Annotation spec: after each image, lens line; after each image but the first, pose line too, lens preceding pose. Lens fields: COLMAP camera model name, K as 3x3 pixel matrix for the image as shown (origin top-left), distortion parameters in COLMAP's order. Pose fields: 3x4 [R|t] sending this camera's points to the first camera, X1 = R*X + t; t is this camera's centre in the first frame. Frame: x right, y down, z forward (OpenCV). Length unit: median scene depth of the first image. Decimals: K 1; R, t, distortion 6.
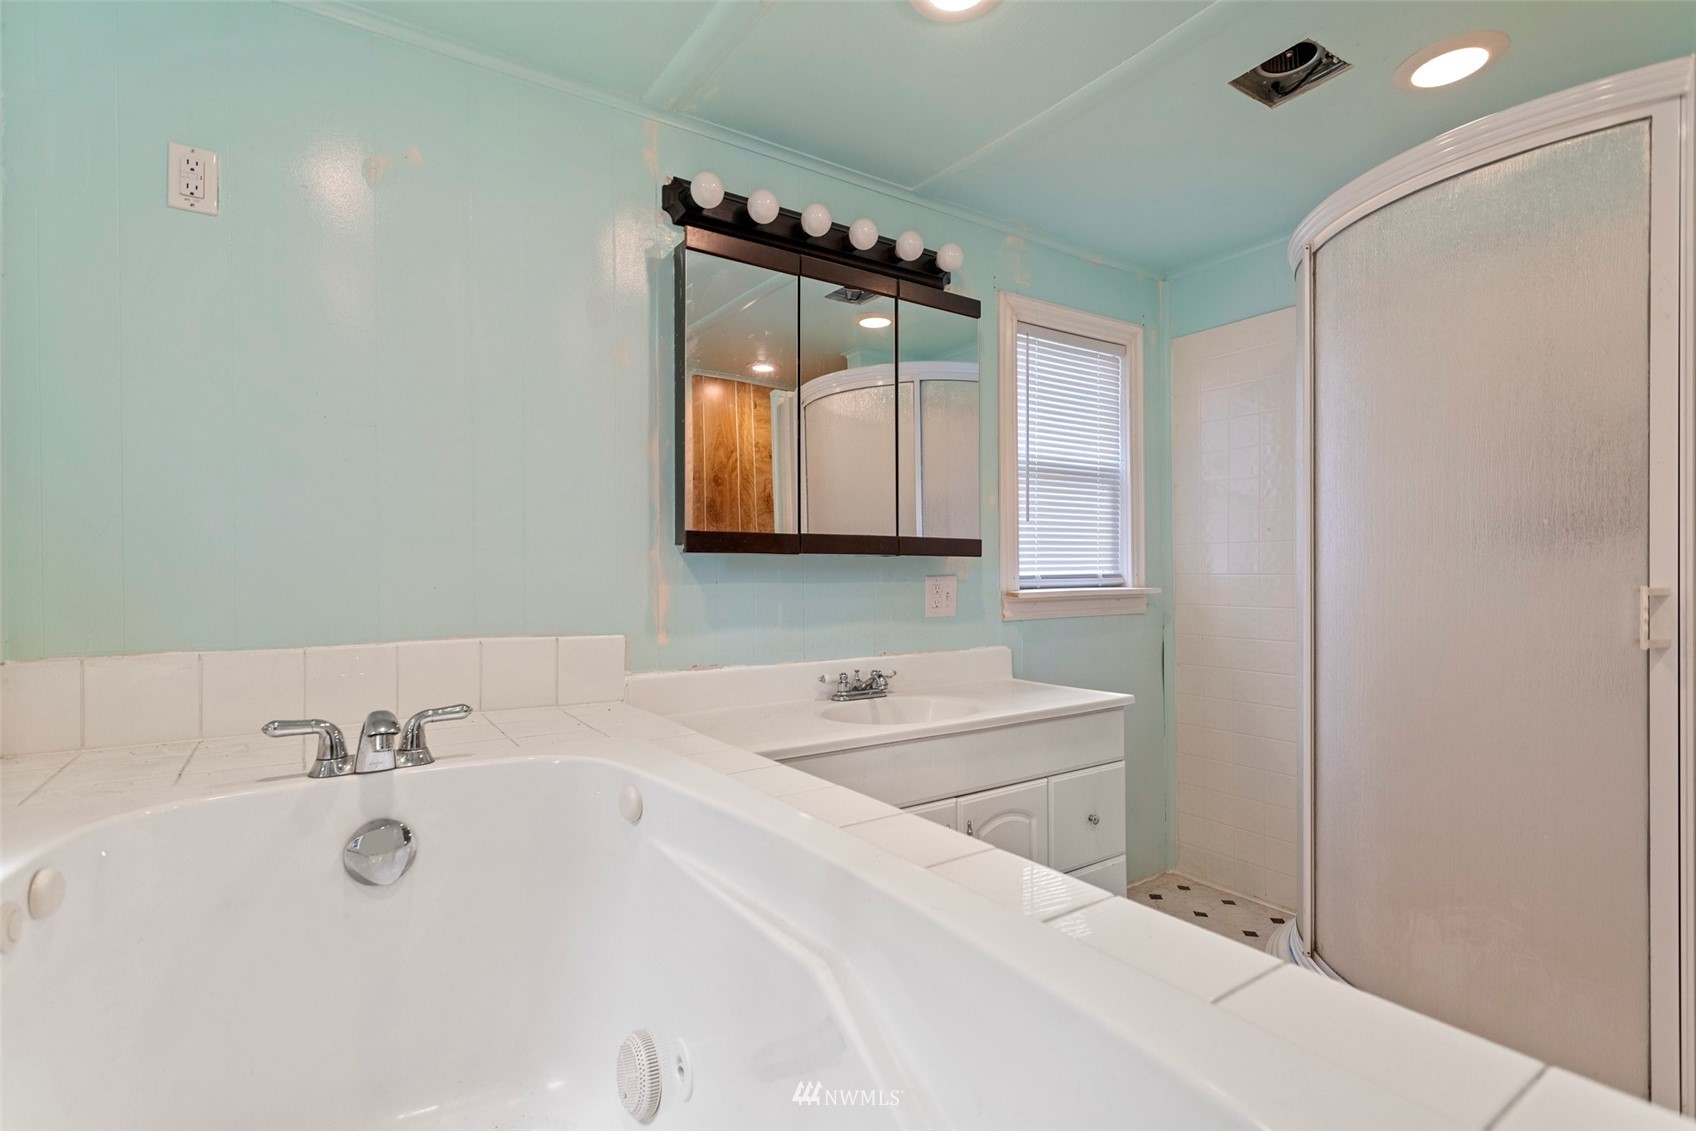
lens RADIAL K [[816.2, 0, 842.1], [0, 816.2, 559.8], [0, 0, 1]] dist [-0.000232, 0.000140]
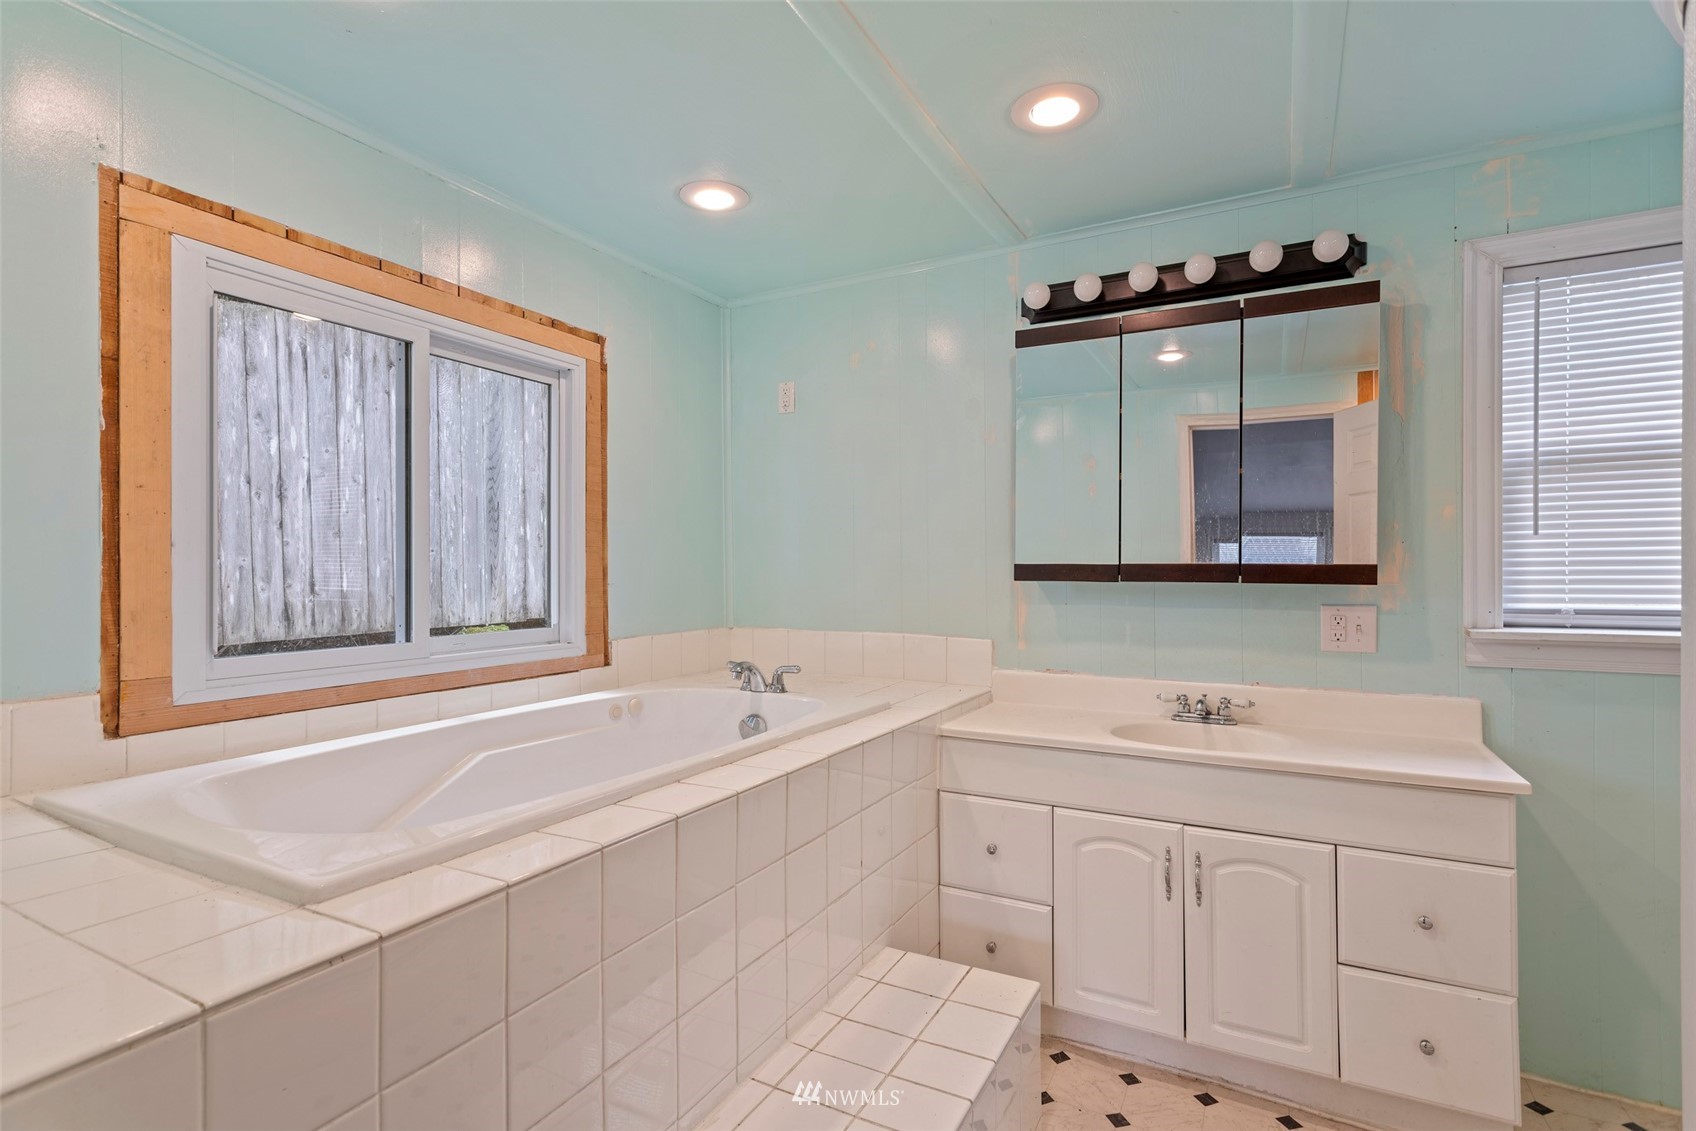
lens RADIAL K [[816.2, 0, 842.1], [0, 816.2, 559.8], [0, 0, 1]] dist [-0.000232, 0.000140]
pose [[0.449135, -0.006966, -0.893437, 0.721225], [0.011124, 0.999936, -0.002204, -0.036063], [0.893395, -0.008949, 0.449184, 0.134943]]
